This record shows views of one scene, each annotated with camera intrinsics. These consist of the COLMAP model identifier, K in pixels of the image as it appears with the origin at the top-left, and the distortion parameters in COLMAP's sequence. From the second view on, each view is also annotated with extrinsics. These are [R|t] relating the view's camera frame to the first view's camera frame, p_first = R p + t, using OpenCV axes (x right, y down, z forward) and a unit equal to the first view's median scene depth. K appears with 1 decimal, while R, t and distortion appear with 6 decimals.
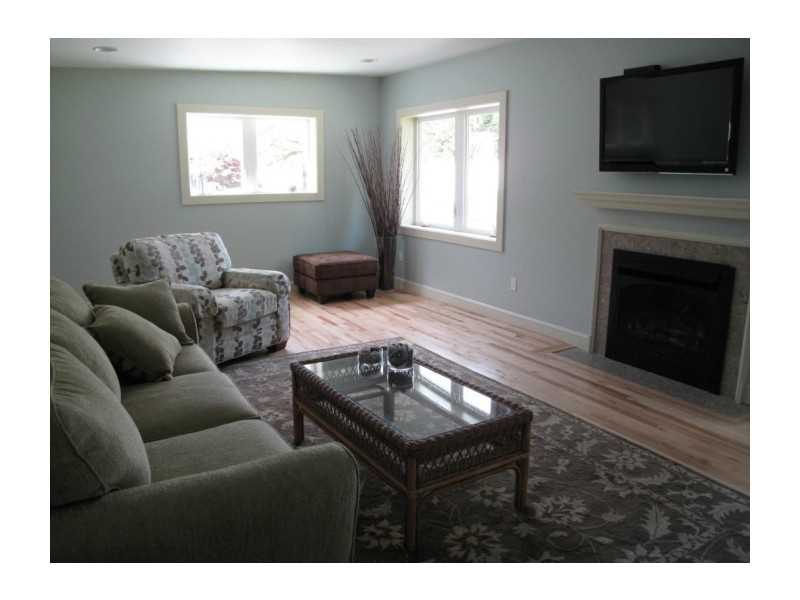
lens RADIAL K [[581.6, 0, 400.0], [0, 581.6, 300.0], [0, 0, 1]] dist [-0.153799, 0.109056]
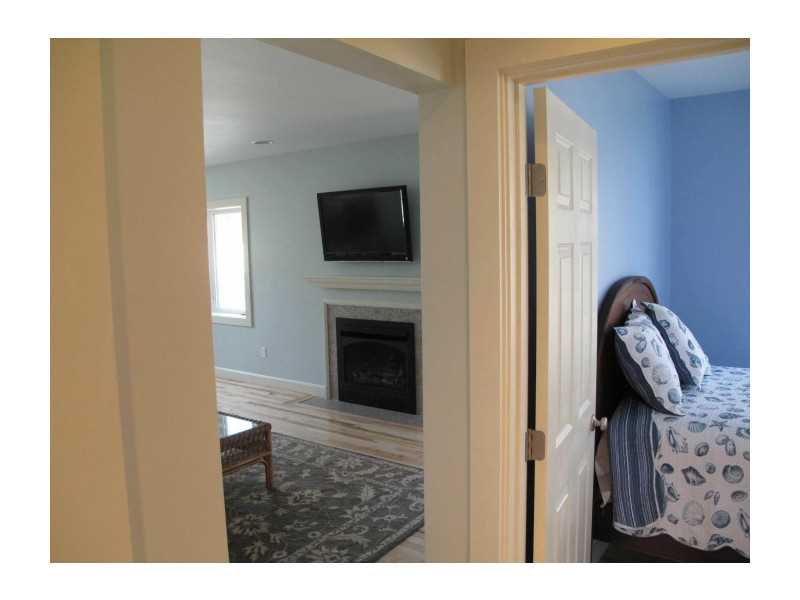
lens RADIAL K [[581.6, 0, 400.0], [0, 581.6, 300.0], [0, 0, 1]] dist [-0.153799, 0.109056]
pose [[0.911607, -0.064145, 0.406028, -0.046189], [0.113587, 0.988599, -0.098843, 0.026017], [-0.395059, 0.136226, 0.908499, -0.387541]]
